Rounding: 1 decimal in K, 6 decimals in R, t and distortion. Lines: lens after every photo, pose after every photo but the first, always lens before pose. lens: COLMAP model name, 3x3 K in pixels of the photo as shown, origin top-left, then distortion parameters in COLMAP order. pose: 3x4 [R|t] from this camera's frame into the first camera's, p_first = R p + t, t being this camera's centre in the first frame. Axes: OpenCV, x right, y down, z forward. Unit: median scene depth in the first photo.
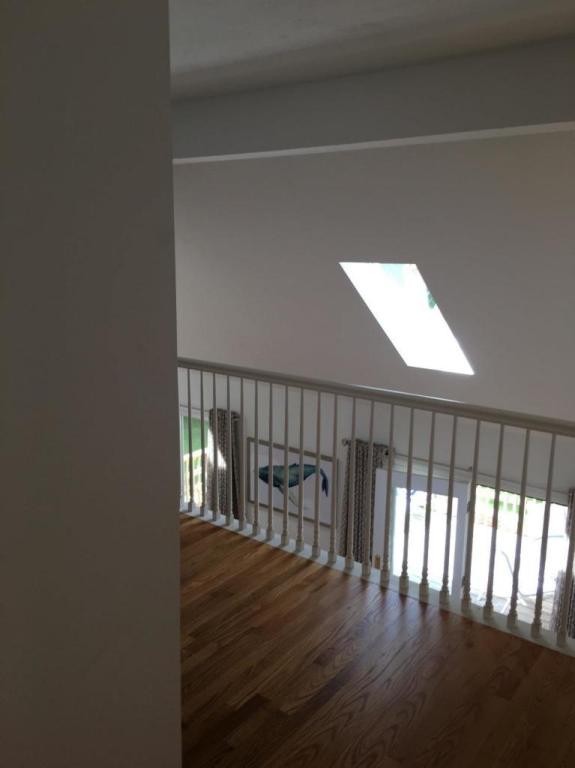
lens RADIAL K [[647.4, 0, 287.5], [0, 647.4, 384.0], [0, 0, 1]] dist [0.094565, -0.135773]
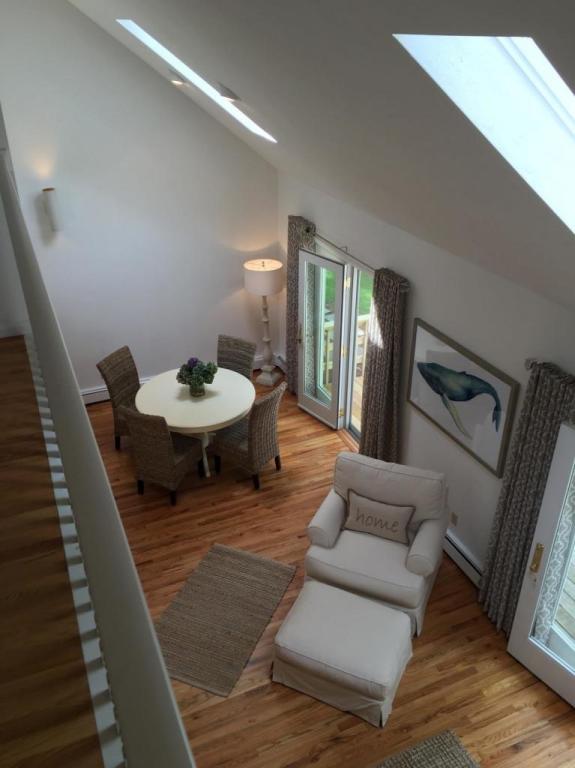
lens RADIAL K [[647.4, 0, 287.5], [0, 647.4, 384.0], [0, 0, 1]] dist [0.094565, -0.135773]
pose [[0.867922, 0.228784, -0.440874, 0.151866], [-0.091451, 0.946035, 0.310893, -0.058718], [0.488210, -0.229512, 0.842007, 0.327331]]
